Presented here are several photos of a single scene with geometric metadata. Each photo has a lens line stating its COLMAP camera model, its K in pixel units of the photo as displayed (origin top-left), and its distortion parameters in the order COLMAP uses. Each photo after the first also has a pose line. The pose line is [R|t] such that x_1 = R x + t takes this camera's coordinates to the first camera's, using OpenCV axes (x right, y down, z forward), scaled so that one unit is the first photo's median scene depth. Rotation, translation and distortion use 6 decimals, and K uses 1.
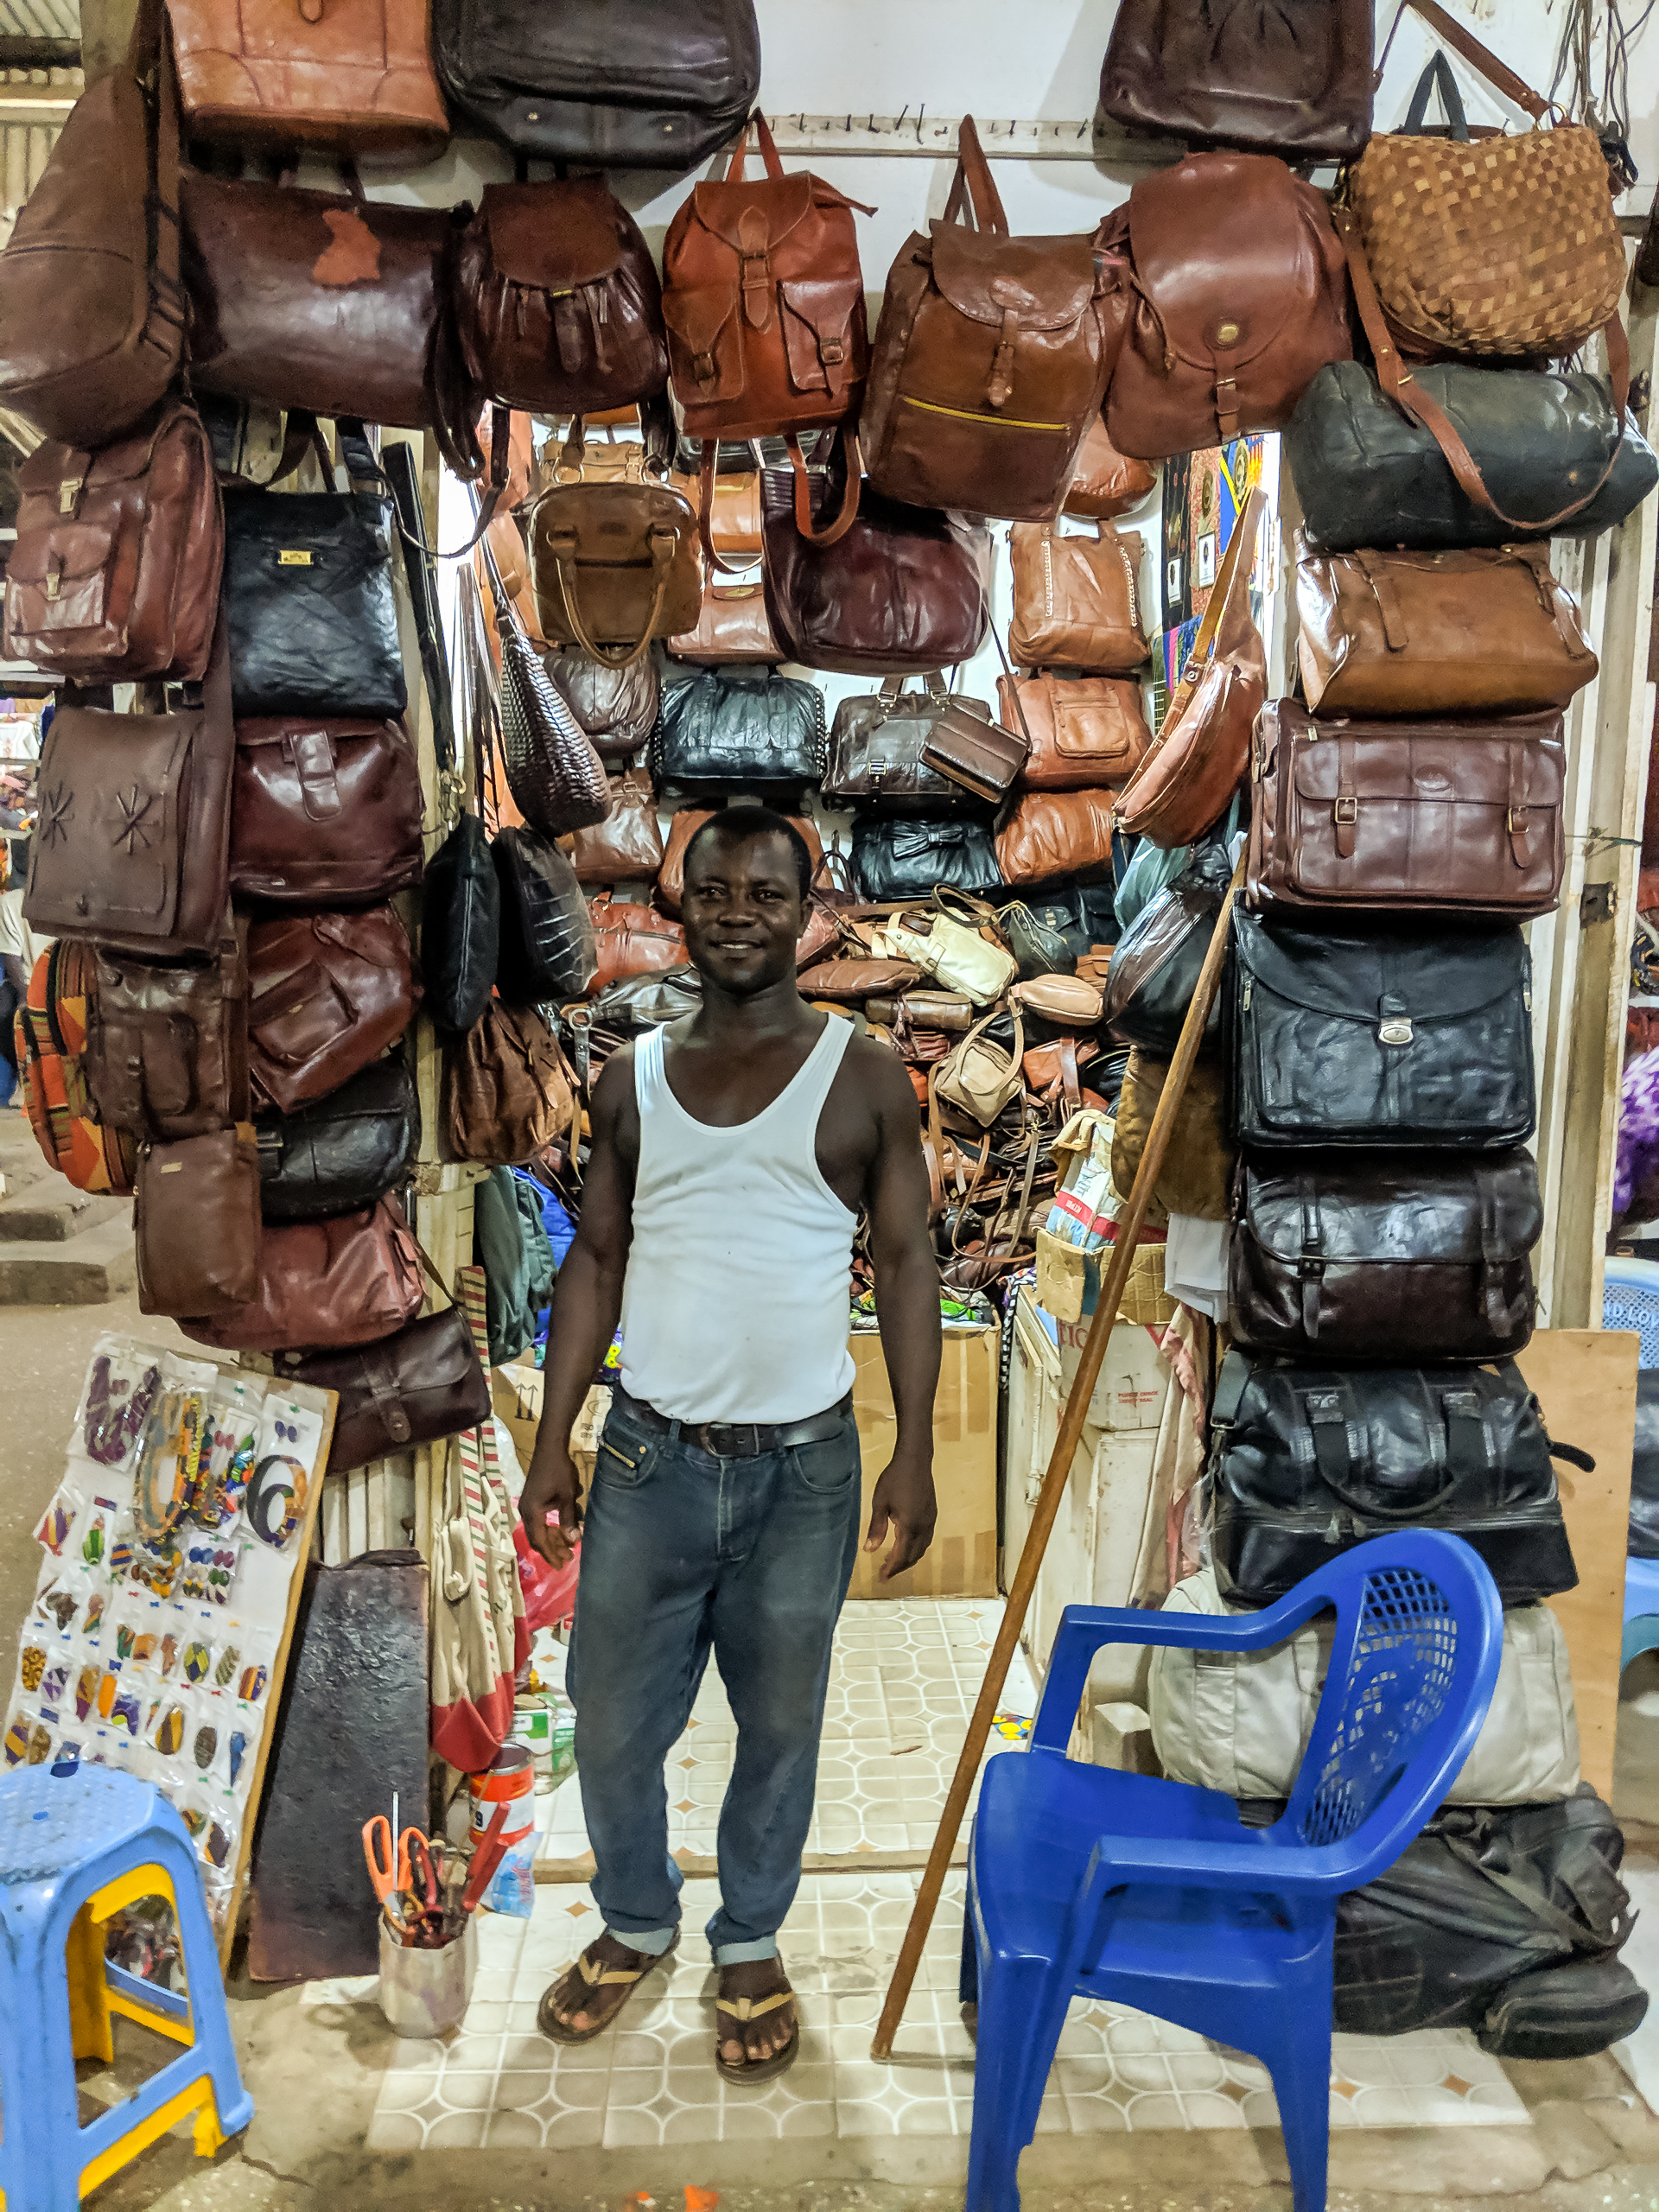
lens RADIAL K [[1753.2, 0, 797.5], [0, 1753.2, 1102.1], [0, 0, 1]] dist [0.097358, -0.248276]
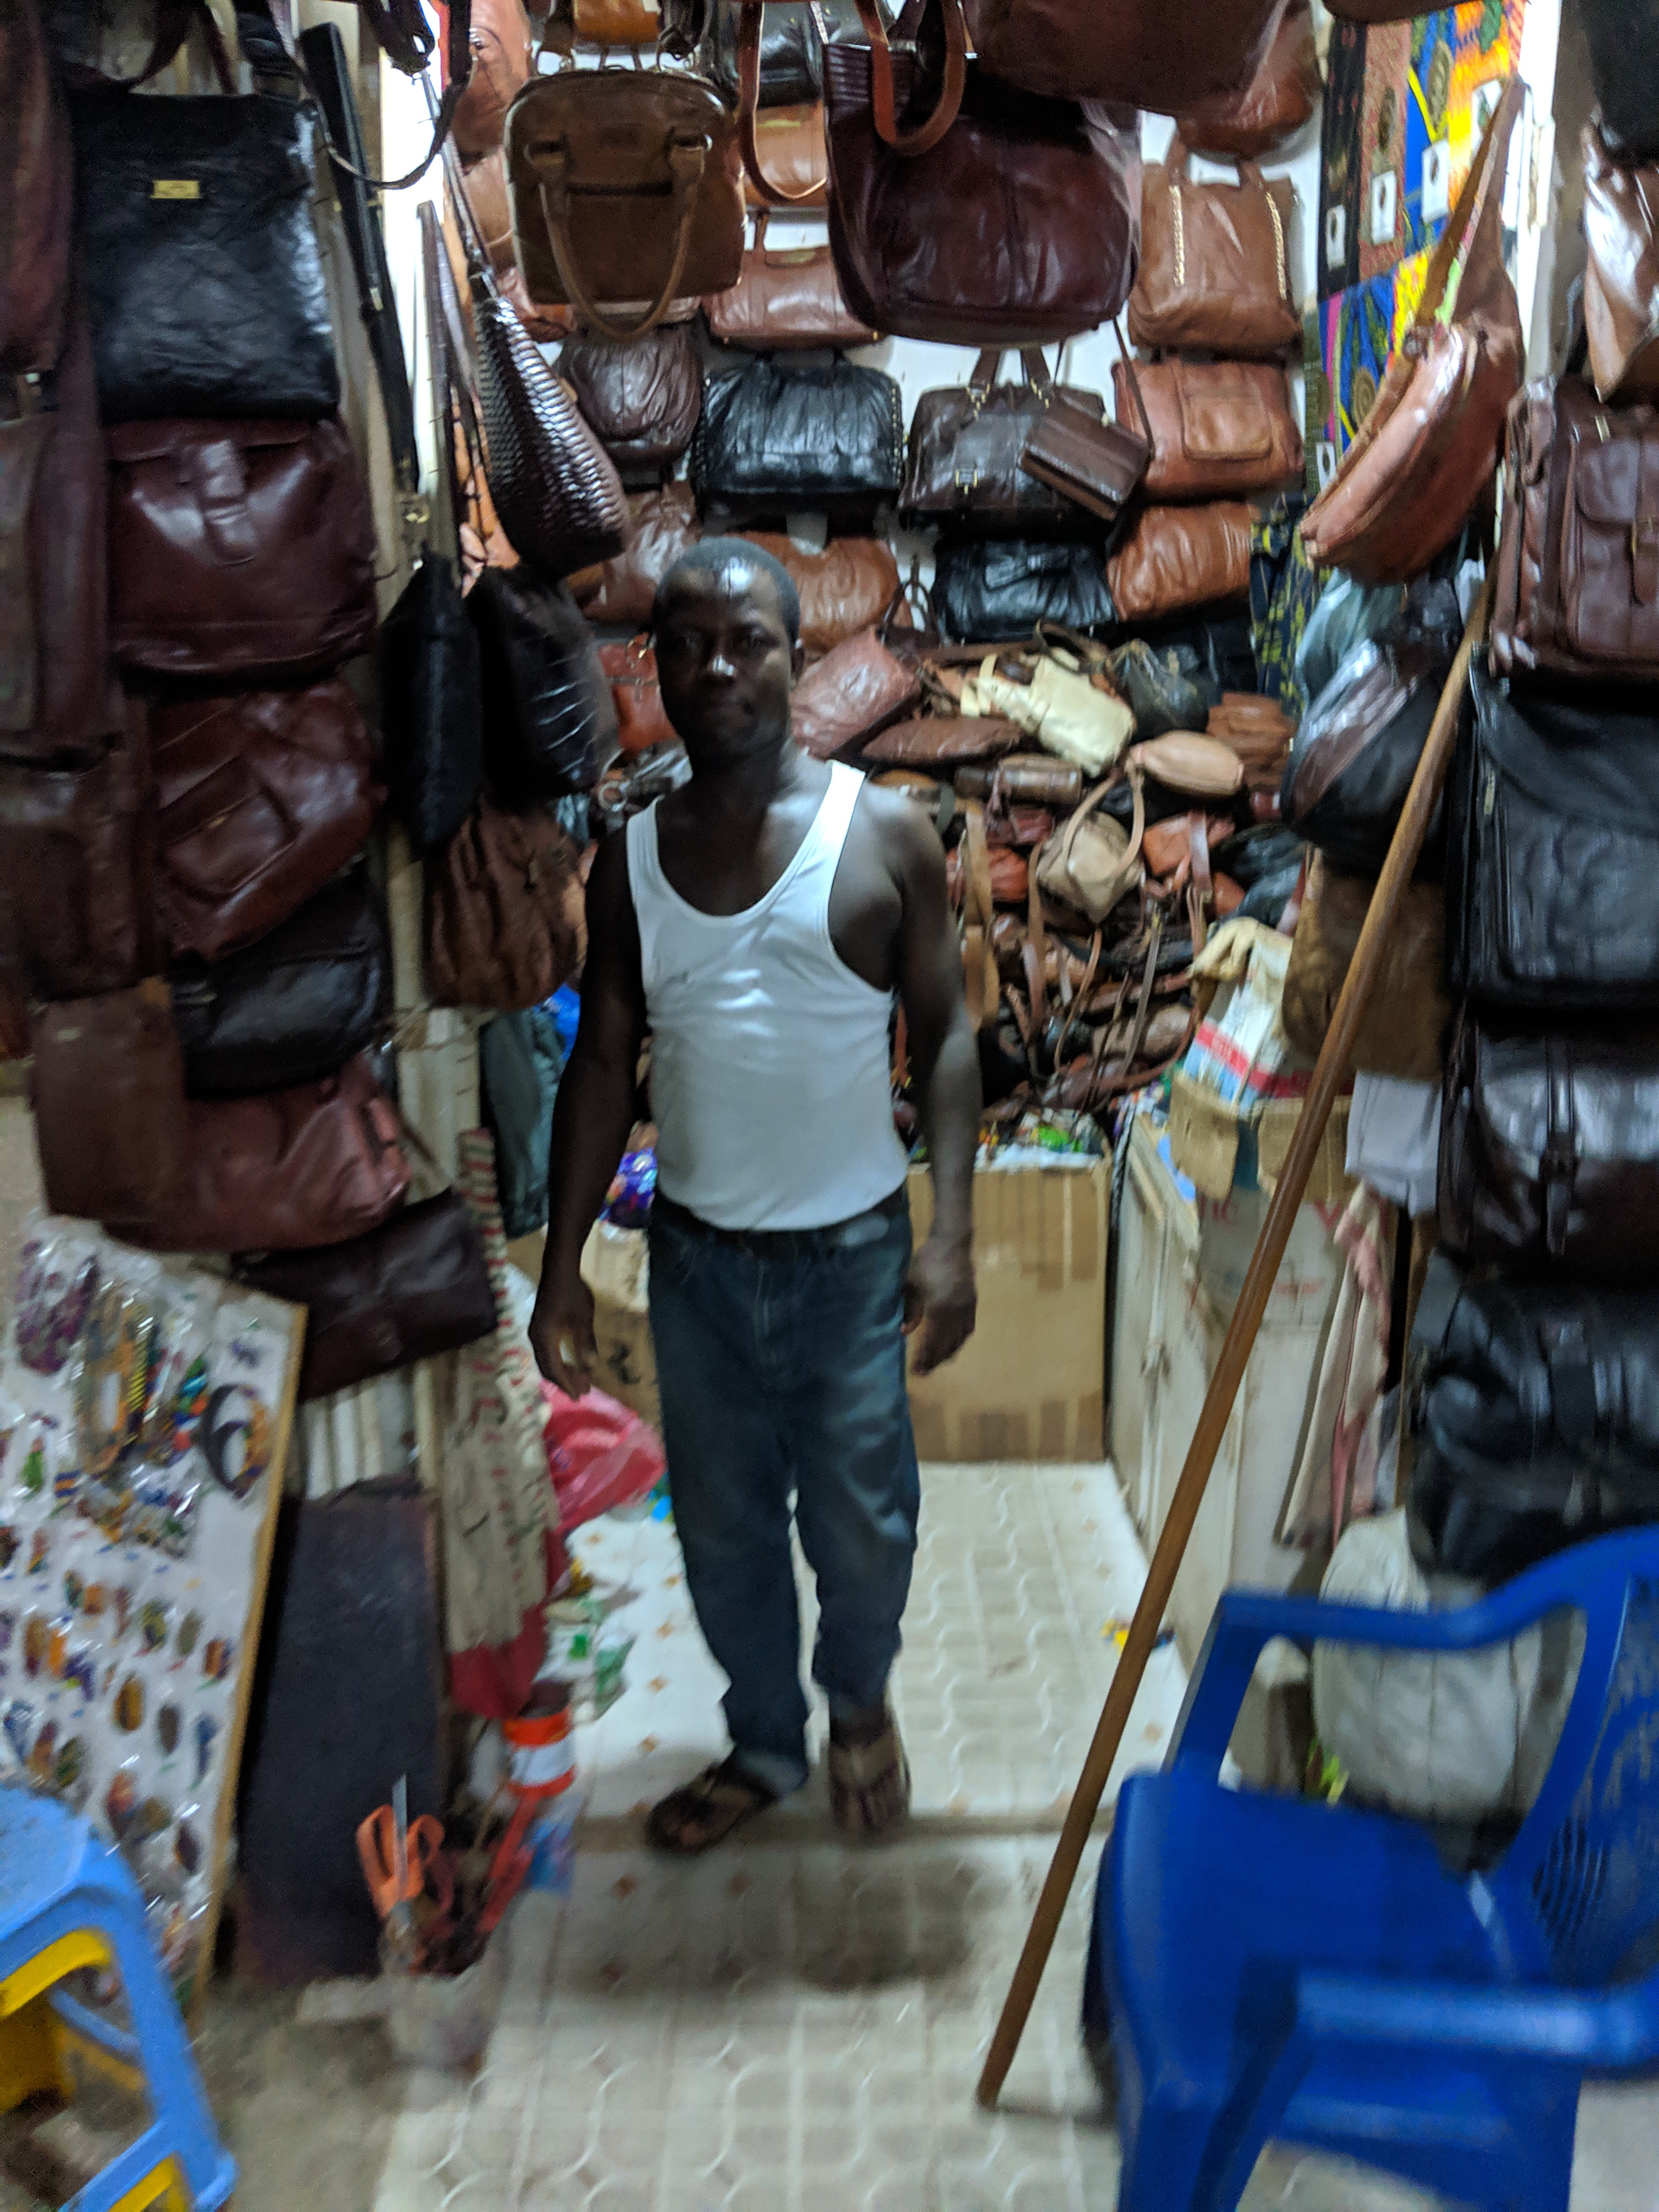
lens RADIAL K [[1706.0, 0, 829.5], [0, 1706.0, 1106.0], [0, 0, 1]] dist [0.004938, -0.061846]
pose [[0.999791, -0.004841, -0.019840, -0.007035], [0.008050, 0.986261, 0.165000, -0.049598], [0.018769, -0.165126, 0.986094, 0.254855]]
